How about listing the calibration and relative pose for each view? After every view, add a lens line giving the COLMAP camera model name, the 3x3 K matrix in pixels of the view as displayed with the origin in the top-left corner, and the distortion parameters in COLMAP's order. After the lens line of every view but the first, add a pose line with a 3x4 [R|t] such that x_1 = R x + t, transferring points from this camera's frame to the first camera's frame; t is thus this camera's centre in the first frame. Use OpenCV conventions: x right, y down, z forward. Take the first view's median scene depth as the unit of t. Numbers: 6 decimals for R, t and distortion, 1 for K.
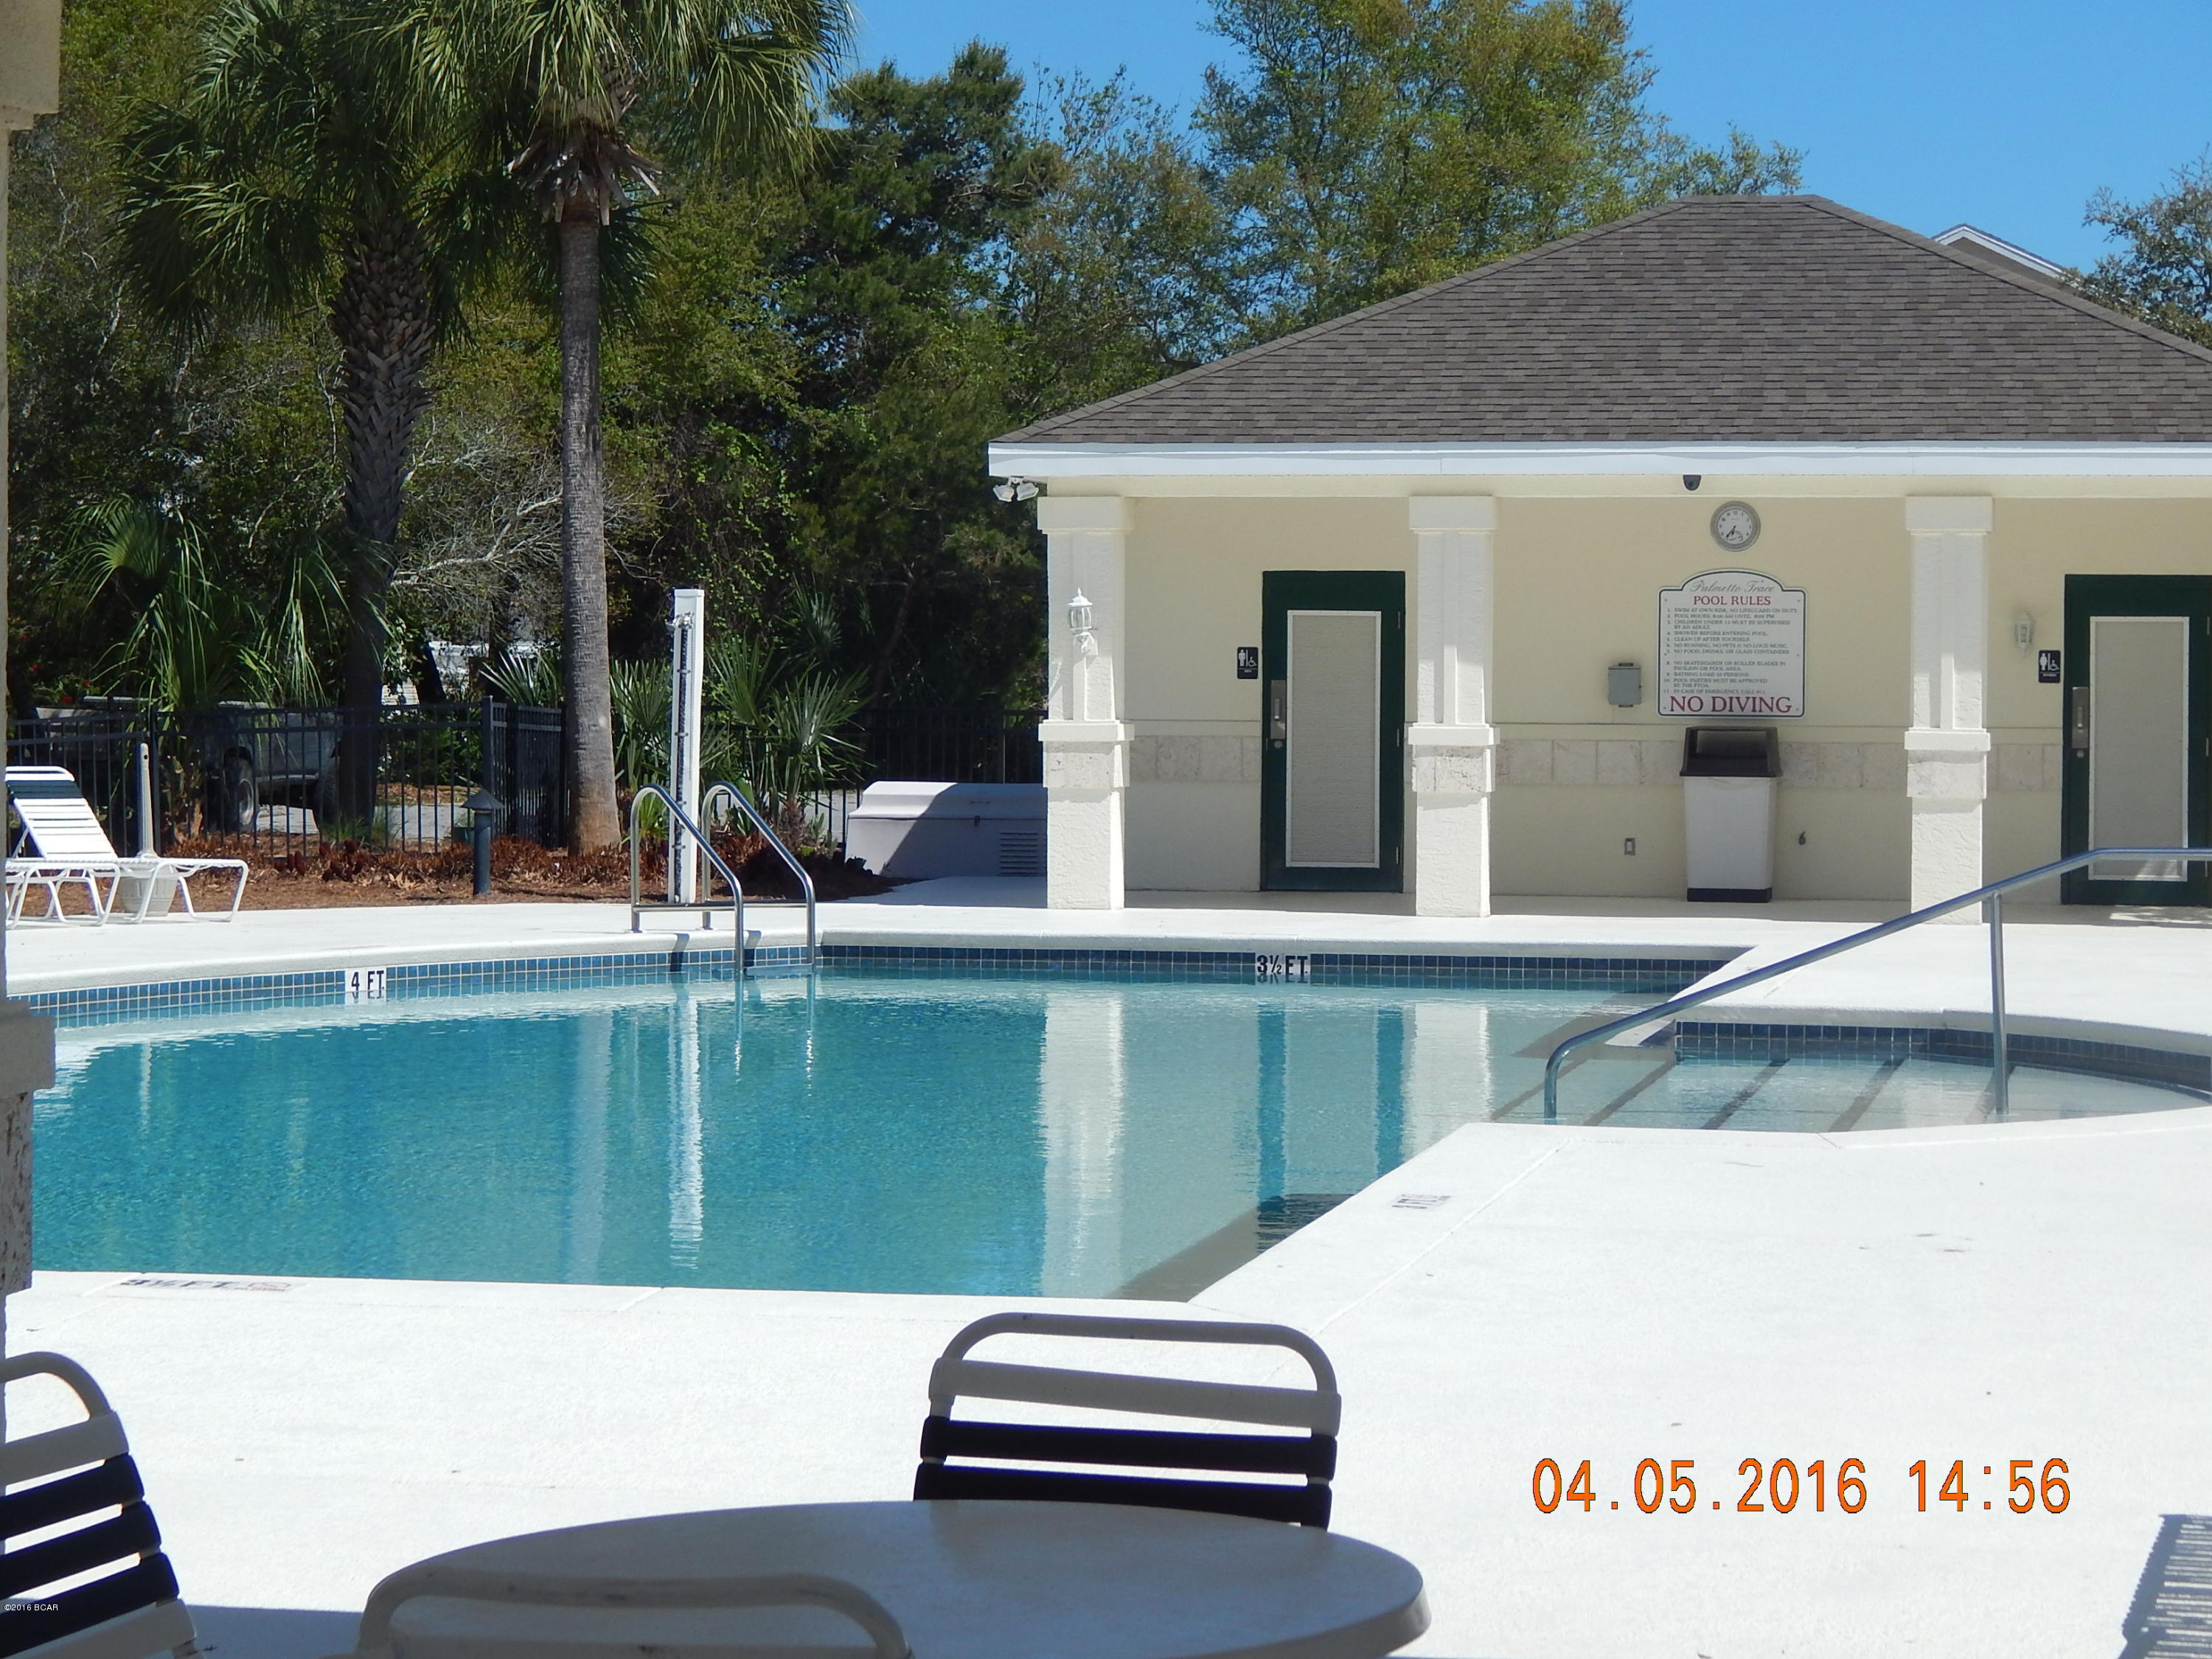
lens RADIAL K [[5371.1, 0, 1104.2], [0, 5371.1, 746.8], [0, 0, 1]] dist [0.056830, -0.120214]
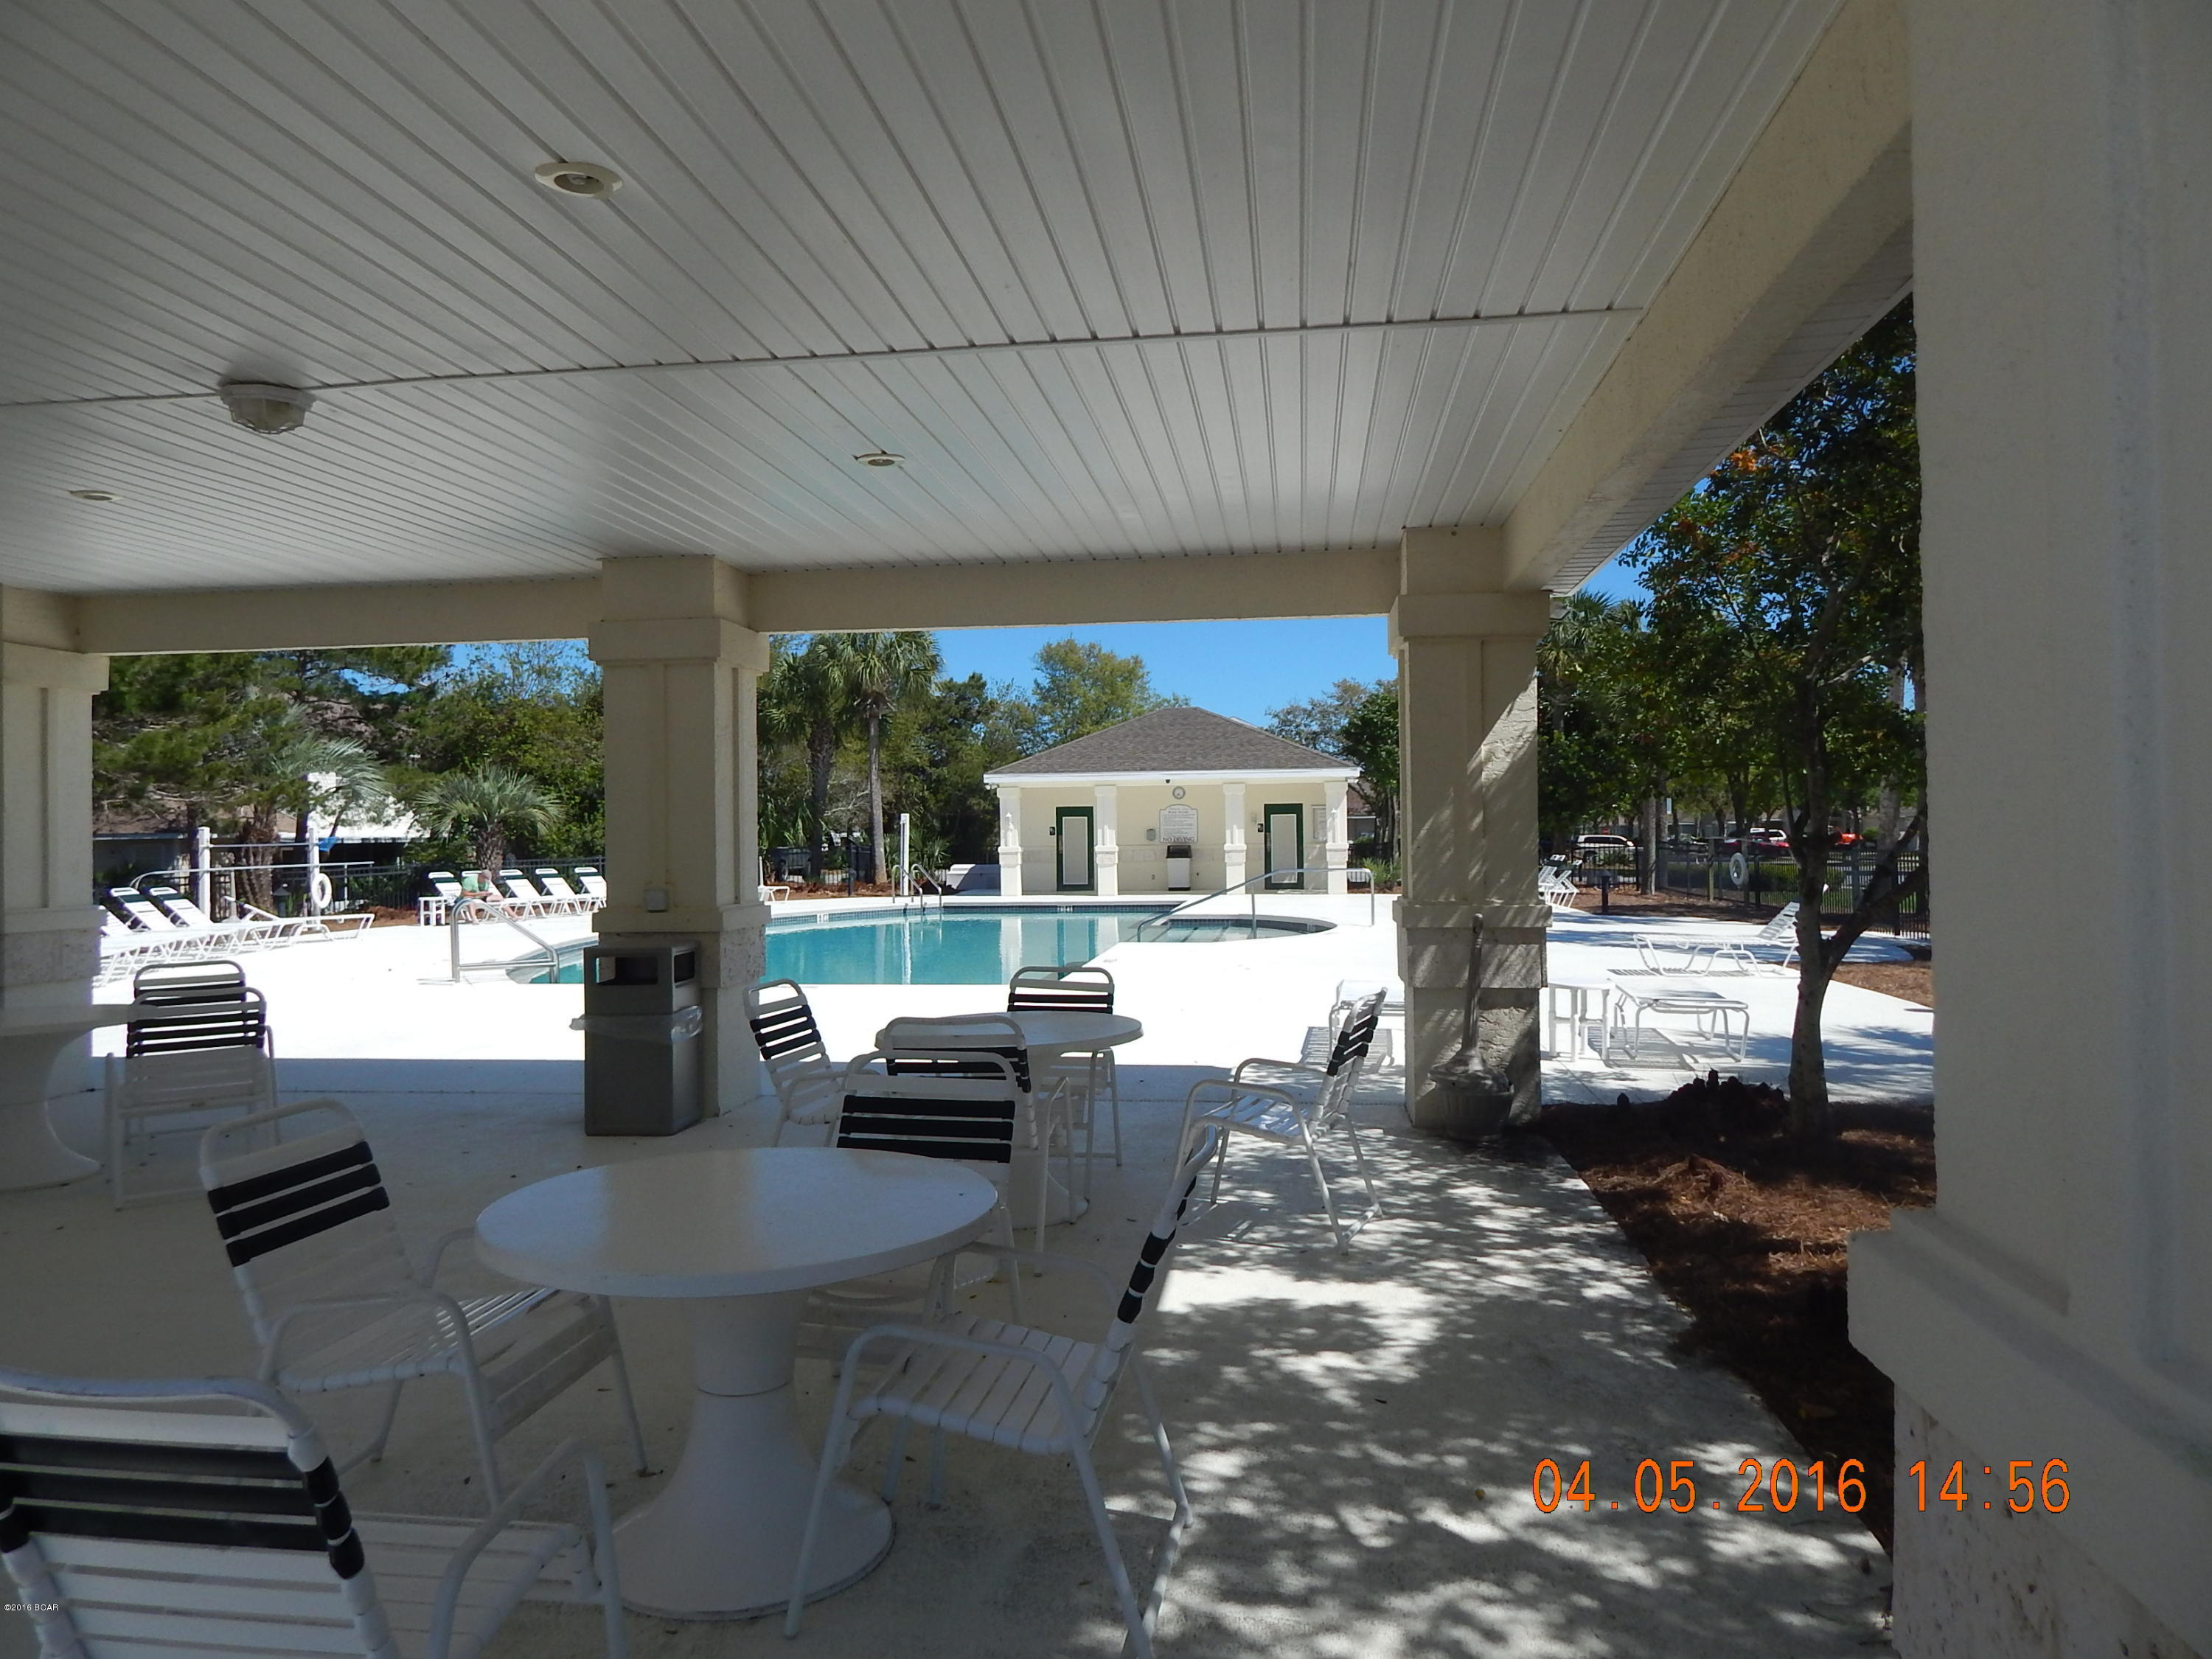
lens RADIAL K [[1418.3, 0, 1106.0], [0, 1418.3, 829.5], [0, 0, 1]] dist [-0.004605, -0.001476]
pose [[0.997460, -0.017735, 0.068986, -0.004903], [0.019145, 0.999620, -0.019830, 0.004154], [-0.068608, 0.021101, 0.997421, -0.006487]]
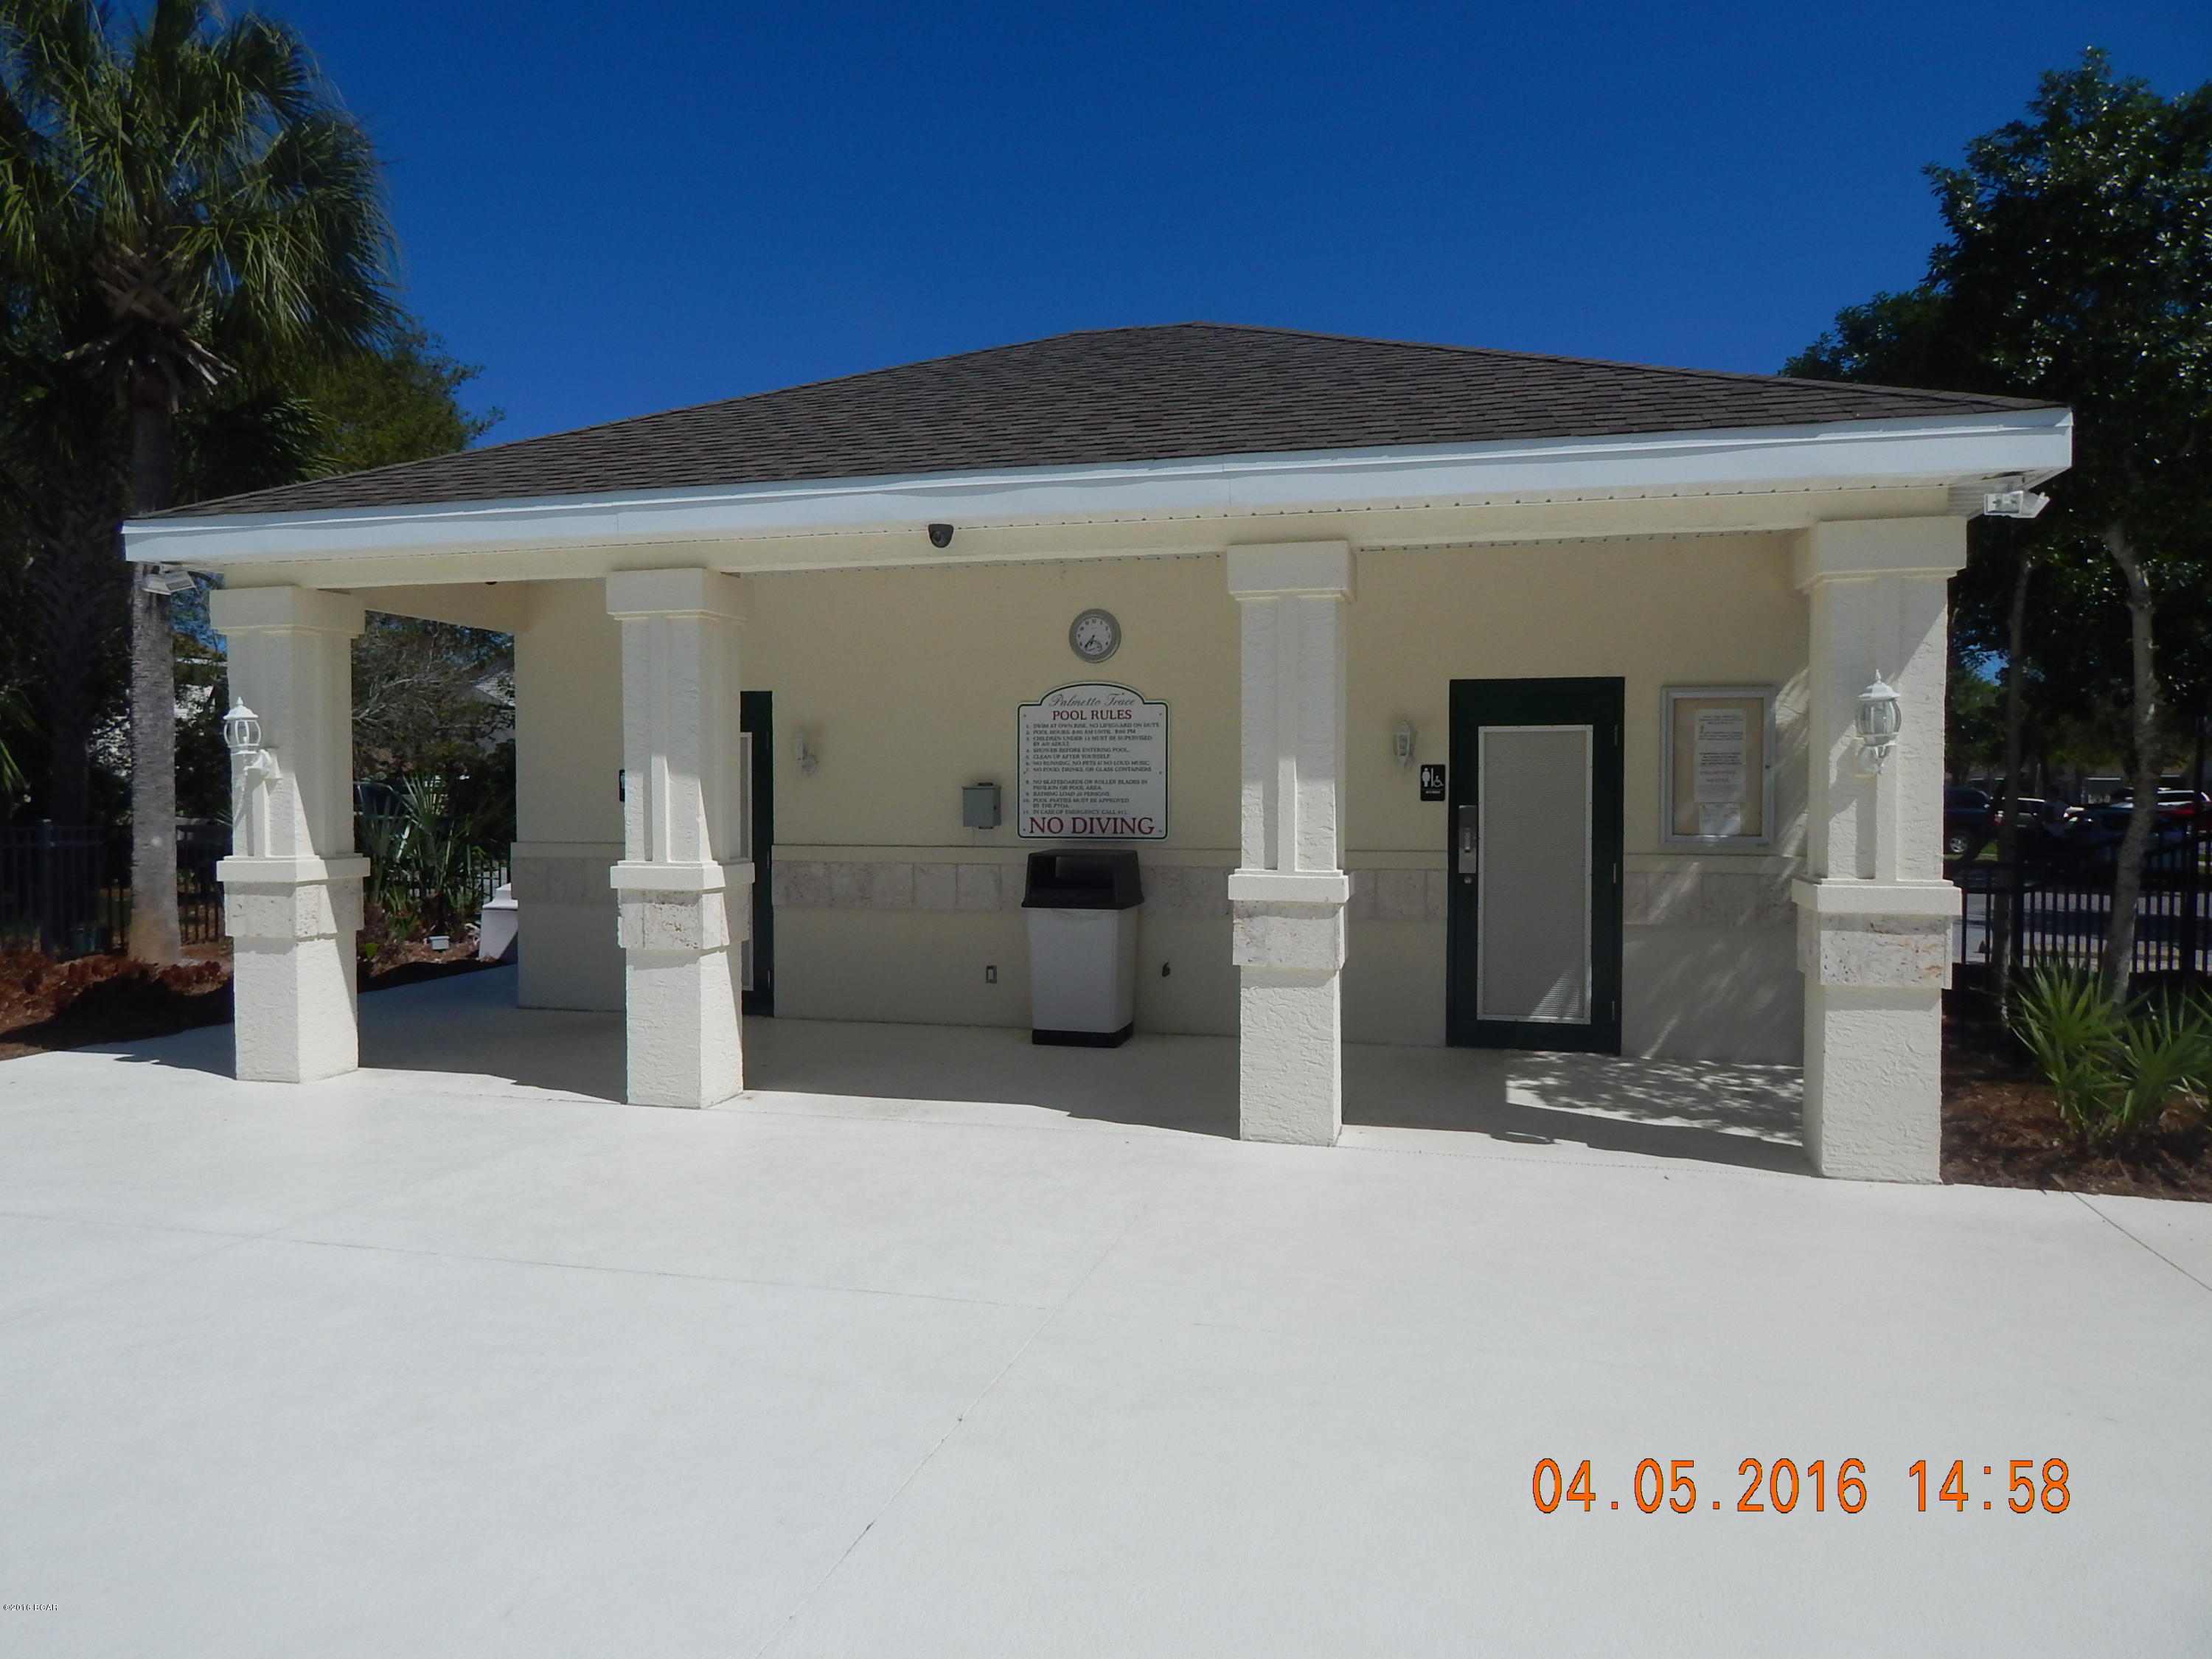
lens RADIAL K [[1418.3, 0, 1106.0], [0, 1418.3, 829.5], [0, 0, 1]] dist [-0.004605, -0.001476]
pose [[0.998472, -0.006375, -0.054892, 0.132728], [0.007222, 0.999858, 0.015244, -0.010982], [0.054787, -0.015617, 0.998376, 0.752504]]
